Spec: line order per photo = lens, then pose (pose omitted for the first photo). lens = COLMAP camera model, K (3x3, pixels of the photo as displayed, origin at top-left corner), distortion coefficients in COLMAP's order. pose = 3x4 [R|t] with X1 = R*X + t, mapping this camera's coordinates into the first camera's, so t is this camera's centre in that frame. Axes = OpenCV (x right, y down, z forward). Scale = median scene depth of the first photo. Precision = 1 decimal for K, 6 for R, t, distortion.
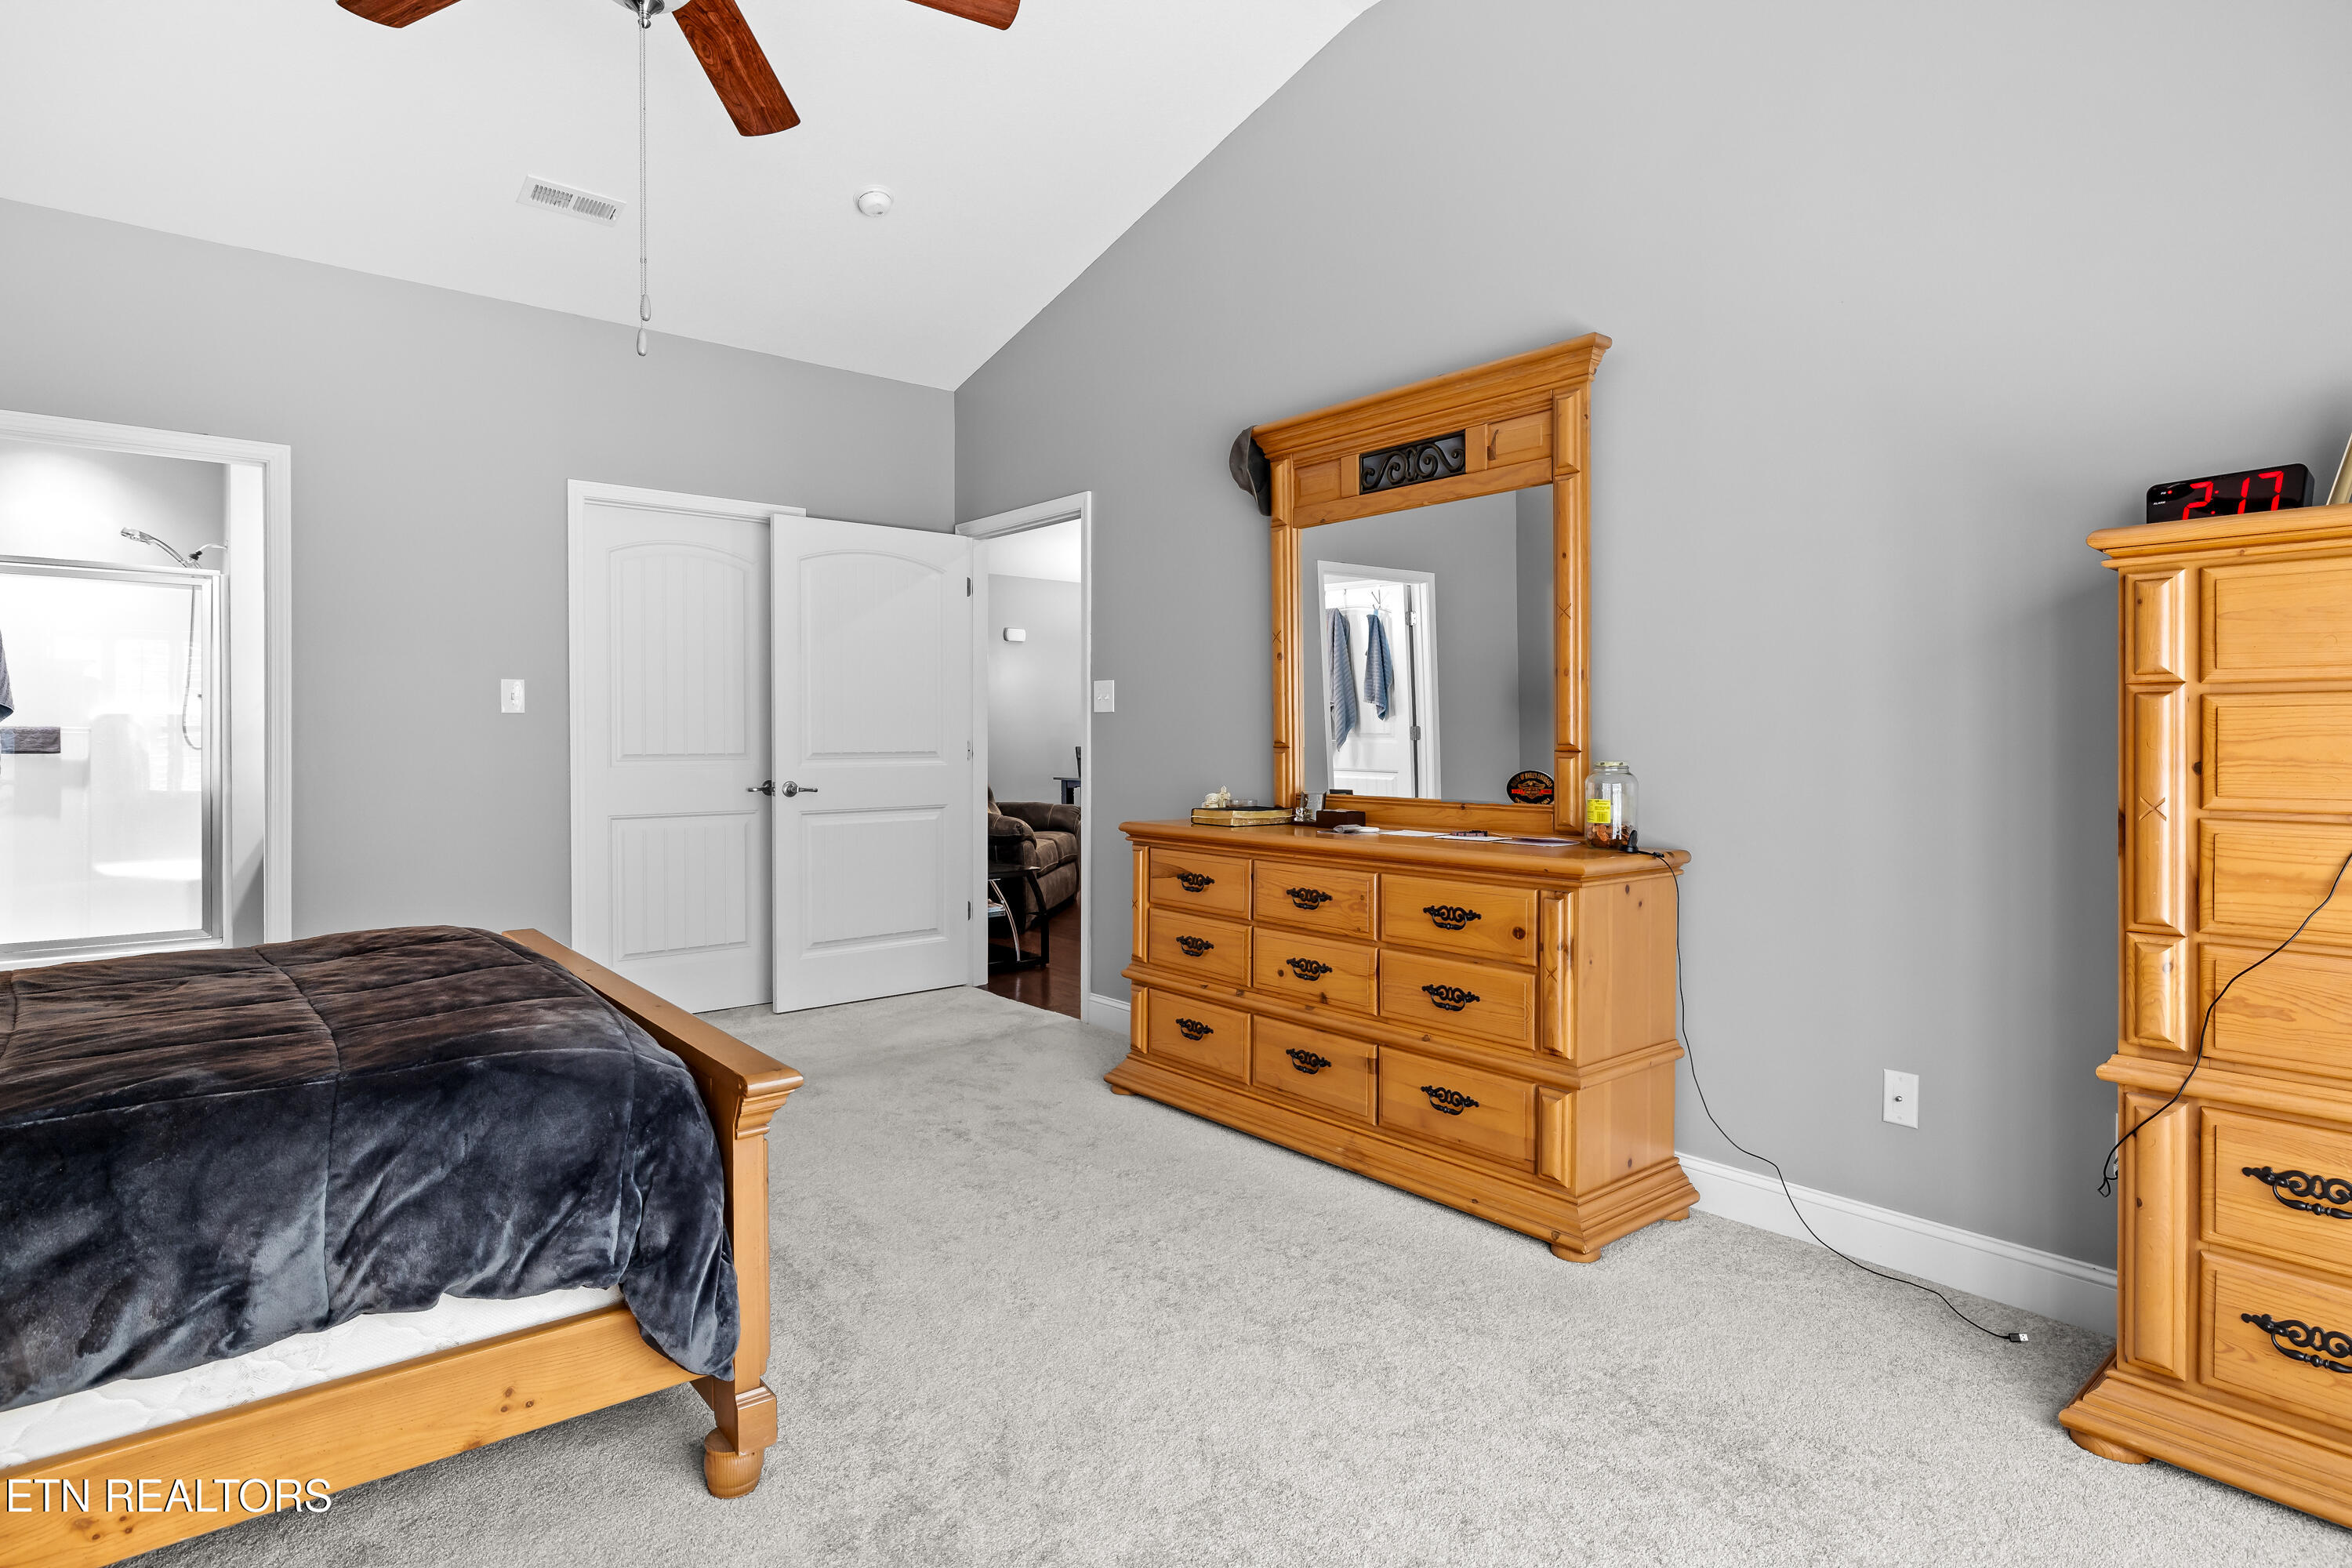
lens RADIAL K [[1275.3, 0, 1178.4], [0, 1275.3, 743.0], [0, 0, 1]] dist [-0.000453, -0.000550]
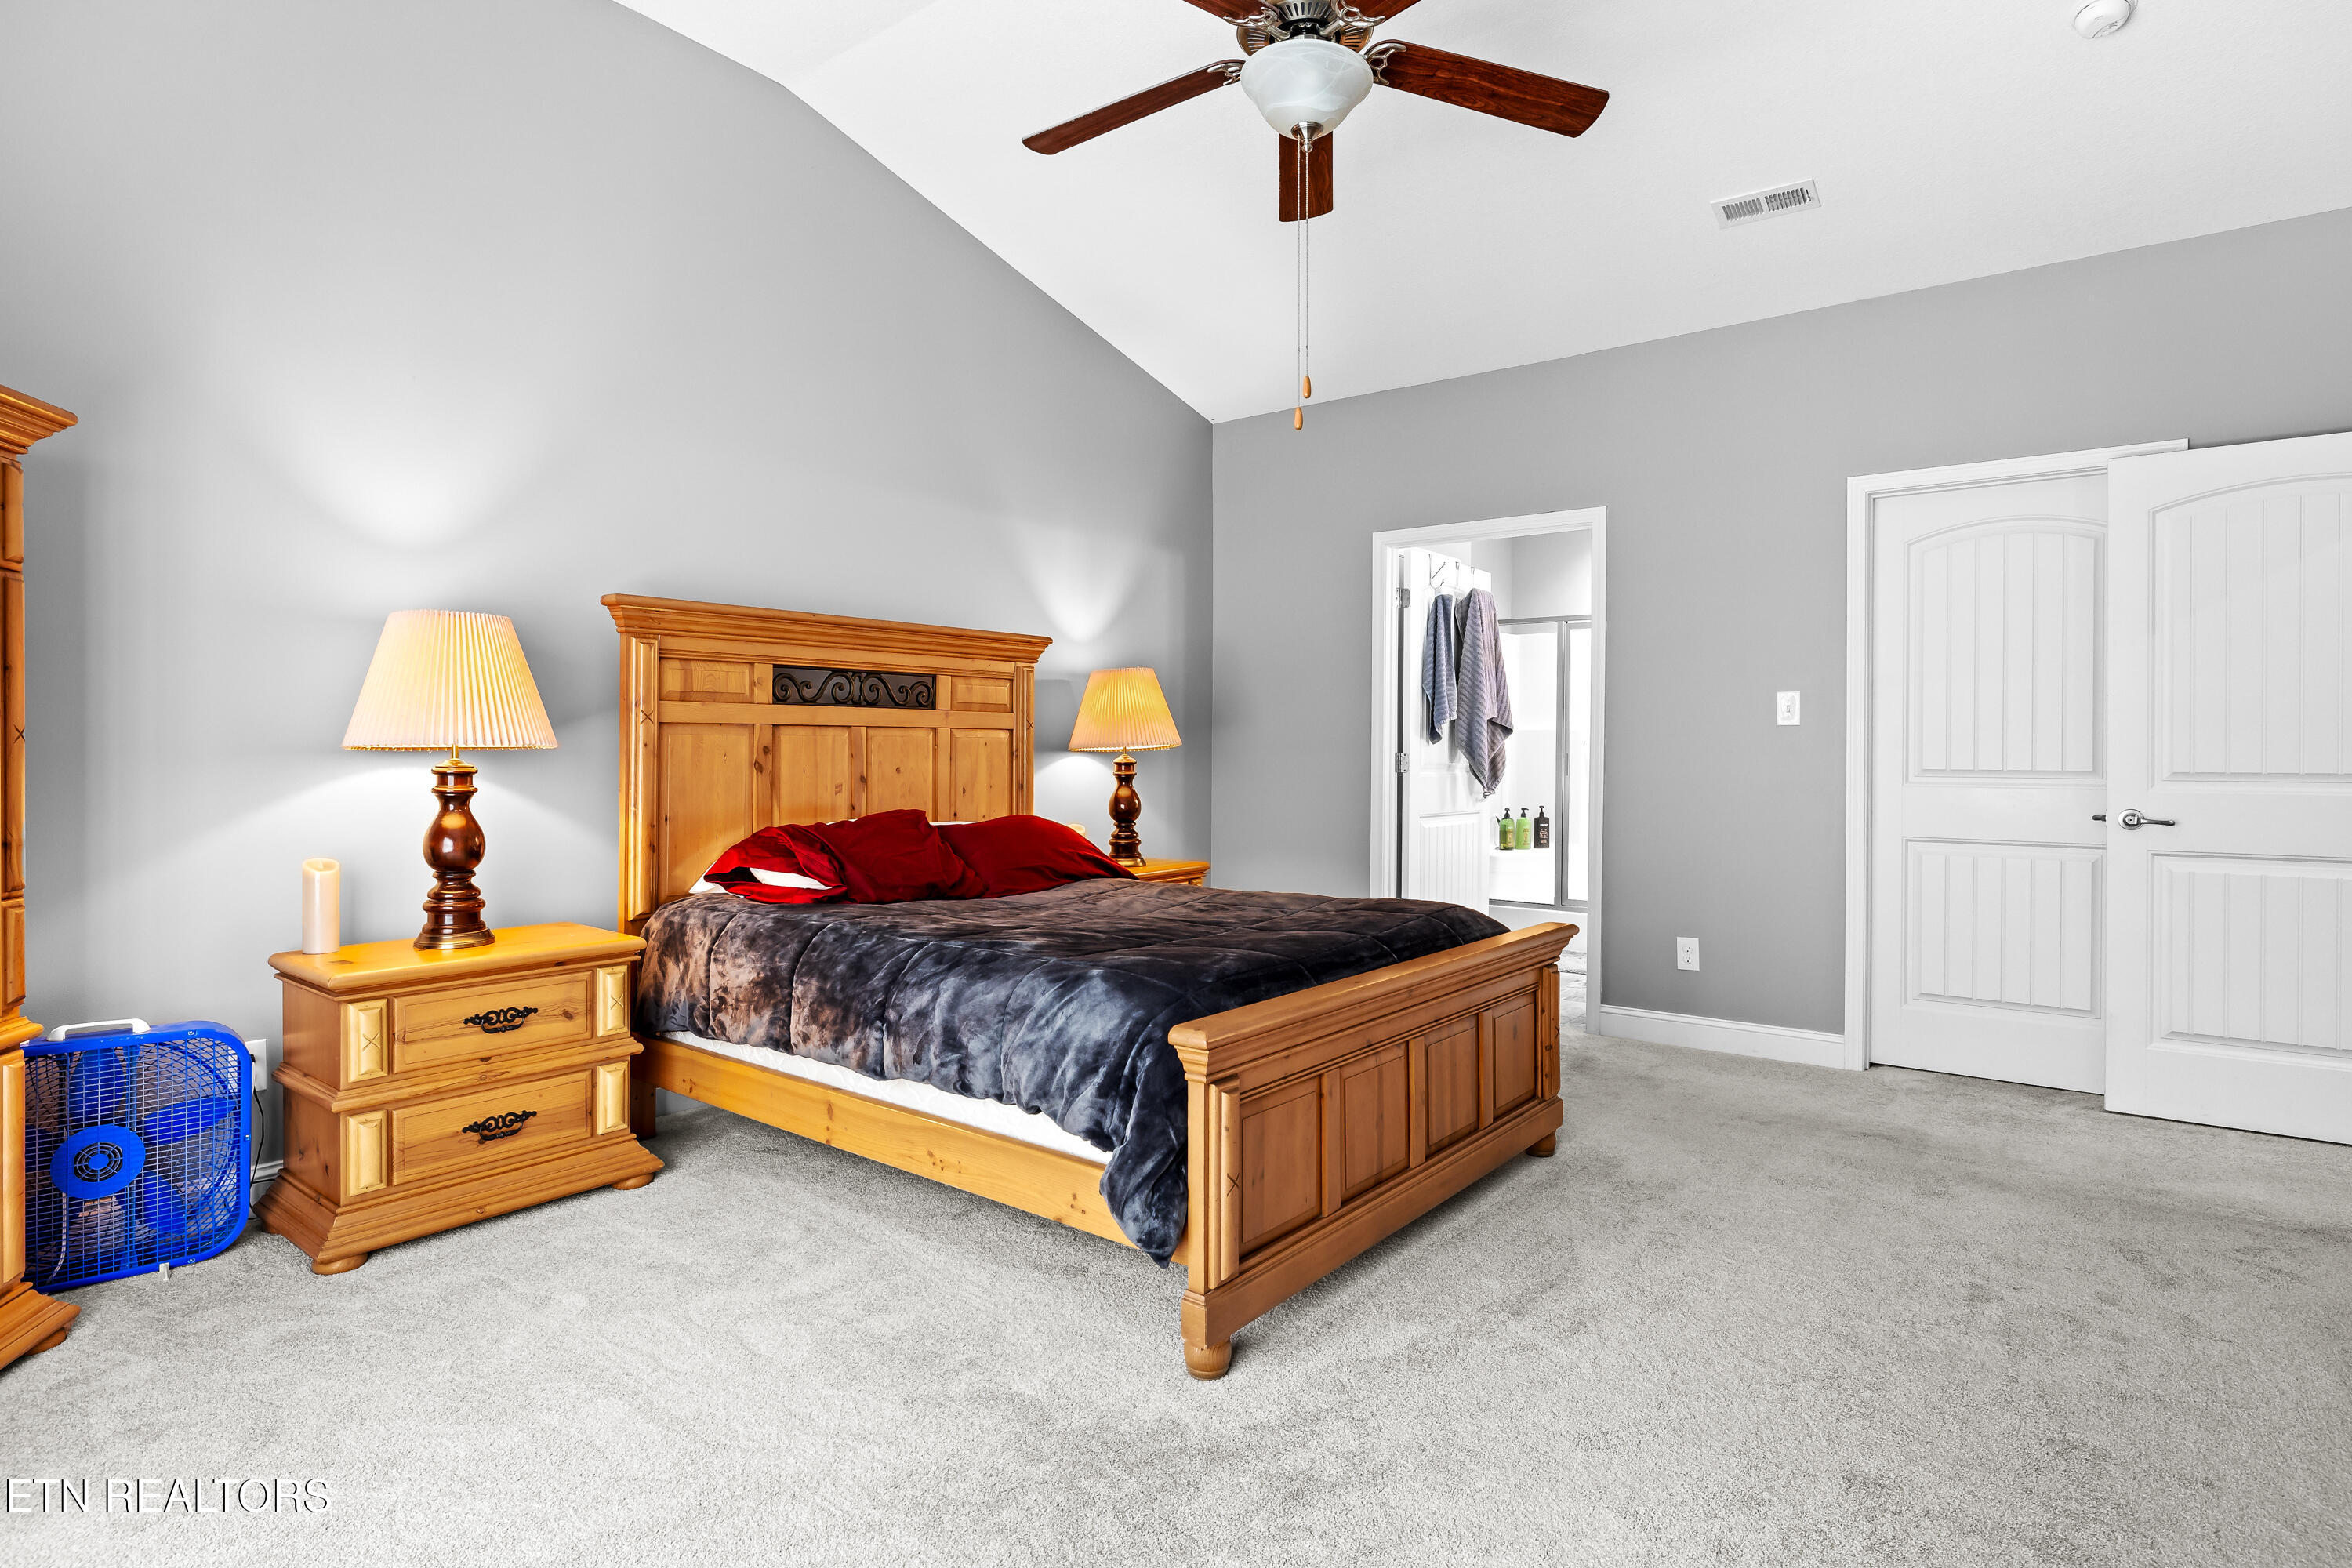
lens RADIAL K [[1291.8, 0, 1171.0], [0, 1291.8, 753.1], [0, 0, 1]] dist [0.000738, 0.000352]
pose [[0.182426, 0.004626, -0.983209, 0.462279], [-0.007552, 0.999966, 0.003303, -0.001882], [0.983191, 0.006823, 0.182455, 0.408138]]
